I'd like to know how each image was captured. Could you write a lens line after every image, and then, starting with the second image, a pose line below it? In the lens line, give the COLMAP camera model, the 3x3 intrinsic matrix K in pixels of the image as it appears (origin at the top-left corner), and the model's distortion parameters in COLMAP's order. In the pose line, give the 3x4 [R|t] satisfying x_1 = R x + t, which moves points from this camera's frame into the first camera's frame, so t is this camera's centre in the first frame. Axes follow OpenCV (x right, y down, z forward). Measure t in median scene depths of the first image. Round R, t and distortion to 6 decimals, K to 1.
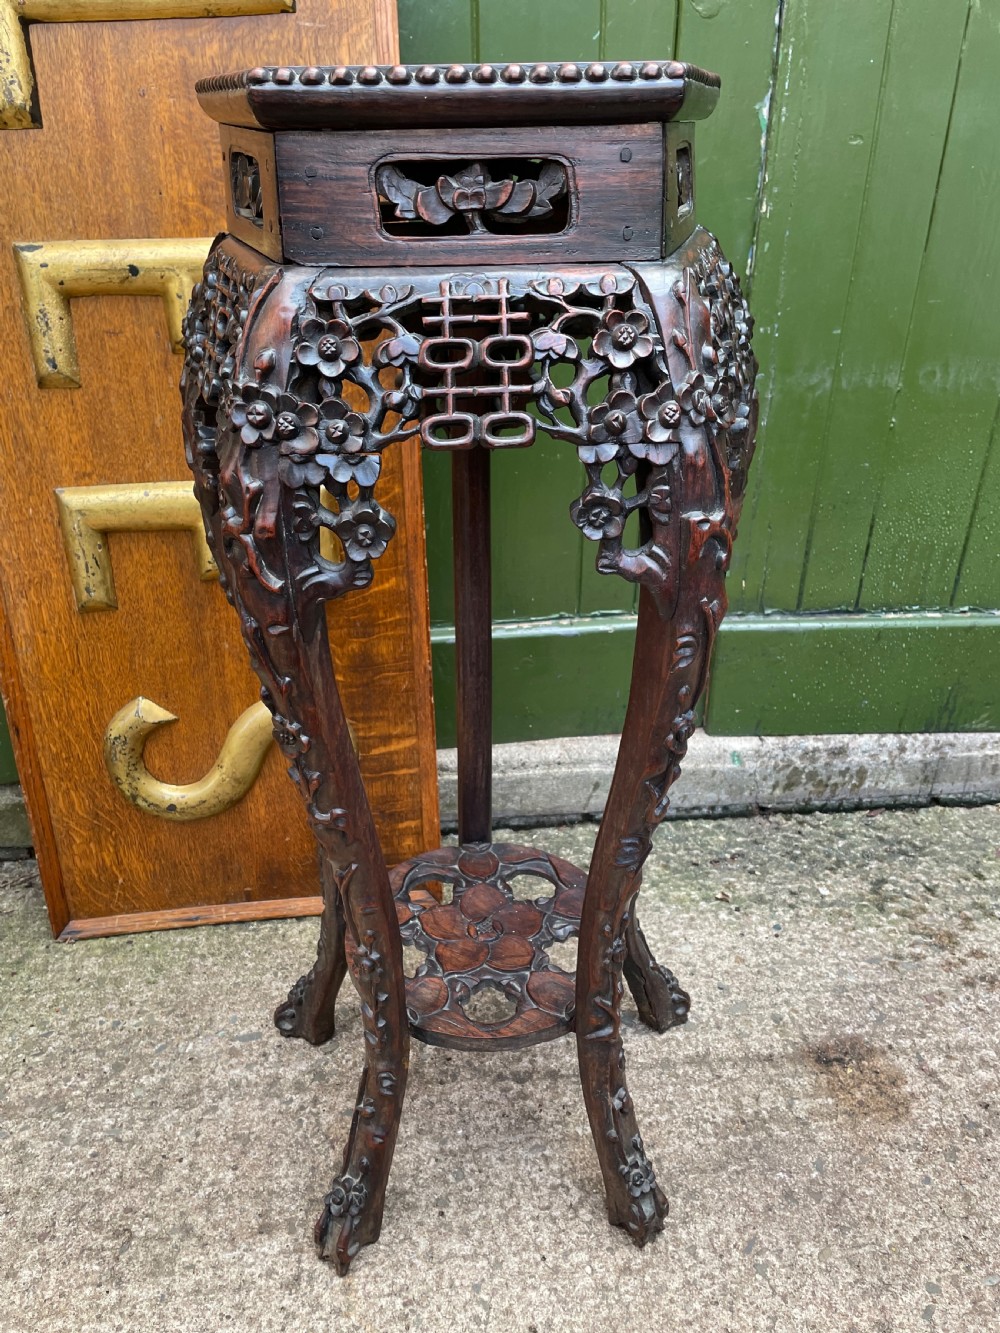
lens RADIAL K [[1012.9, 0, 504.0], [0, 1012.9, 674.8], [0, 0, 1]] dist [0.083236, -0.113338]
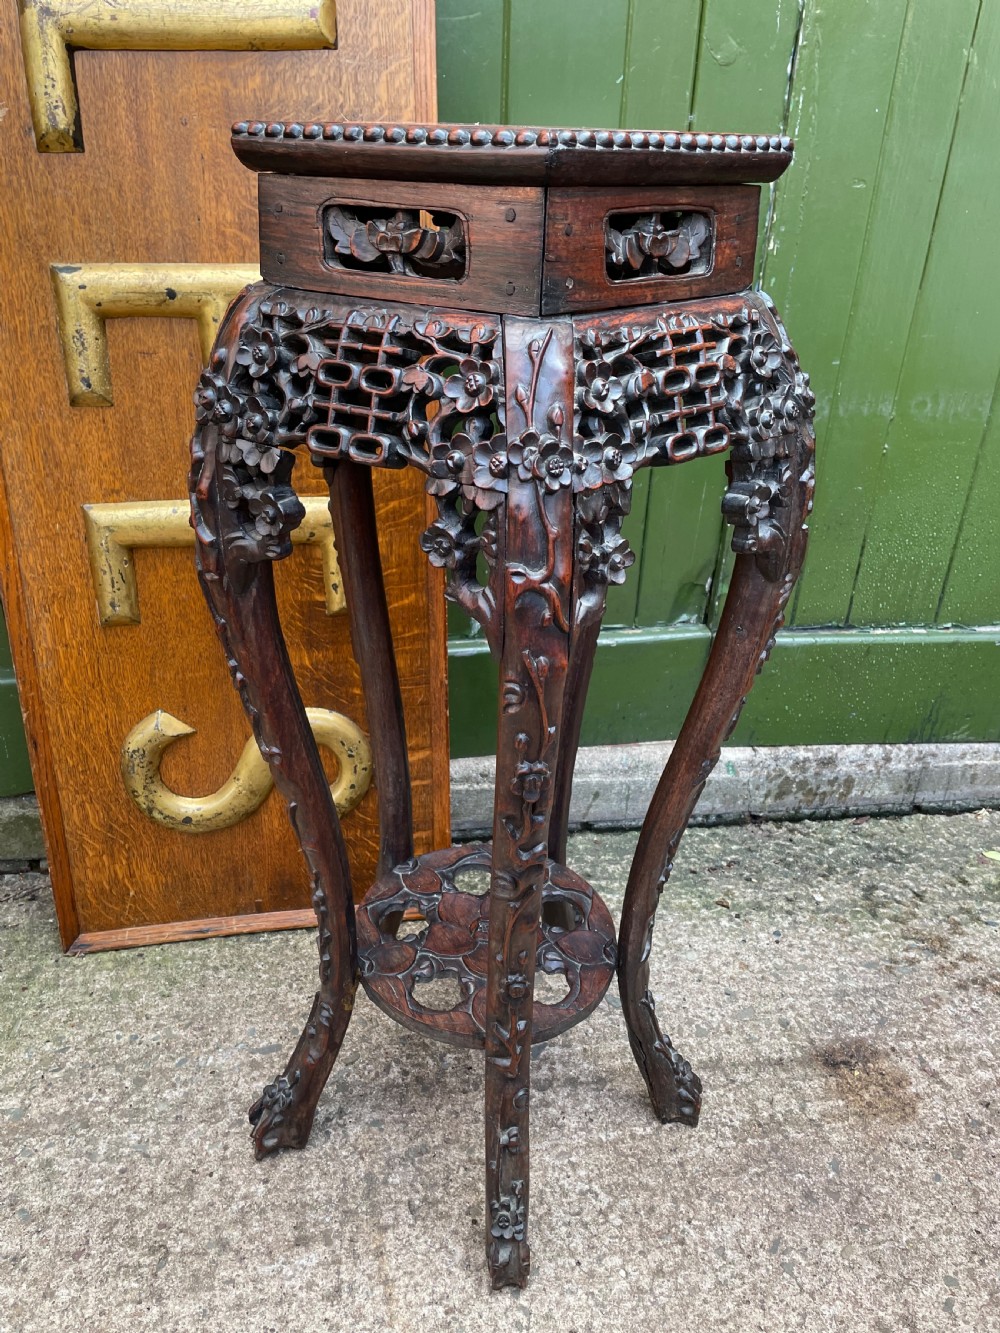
lens RADIAL K [[1012.6, 0, 497.5], [0, 1012.6, 657.0], [0, 0, 1]] dist [0.086263, -0.114664]
pose [[0.998569, 0.004303, 0.053308, -0.084072], [-0.003352, 0.999834, -0.017920, -0.015204], [-0.053376, 0.017716, 0.998417, -0.025553]]
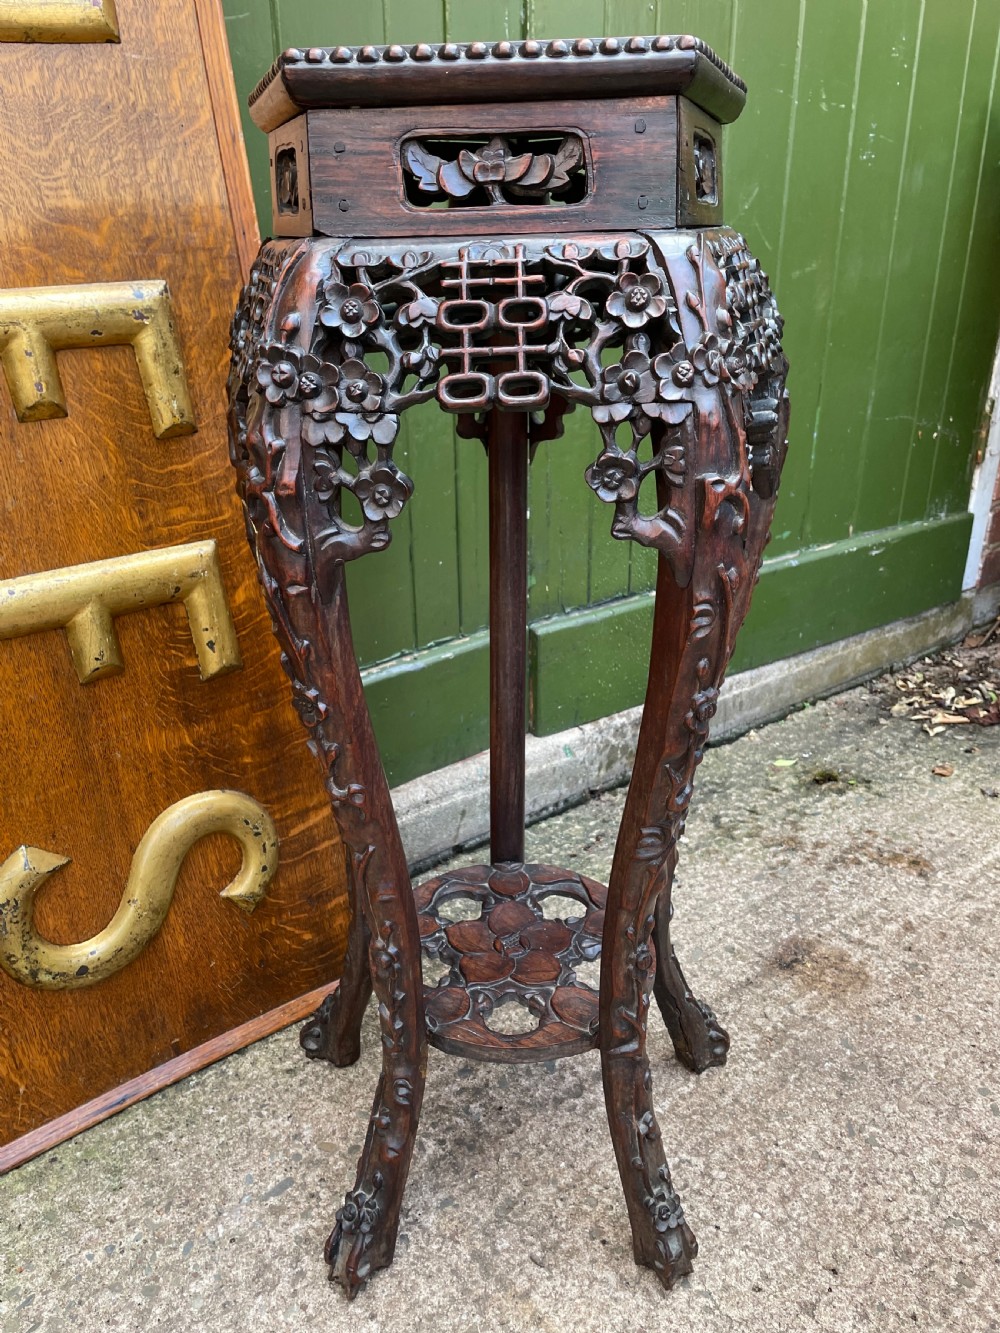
lens RADIAL K [[1012.7, 0, 492.6], [0, 1012.7, 668.7], [0, 0, 1]] dist [0.087850, -0.120484]
pose [[0.856221, -0.223778, 0.465627, -0.419534], [0.266287, 0.963527, -0.026598, 0.007893], [-0.442692, 0.146765, 0.884581, 0.107543]]
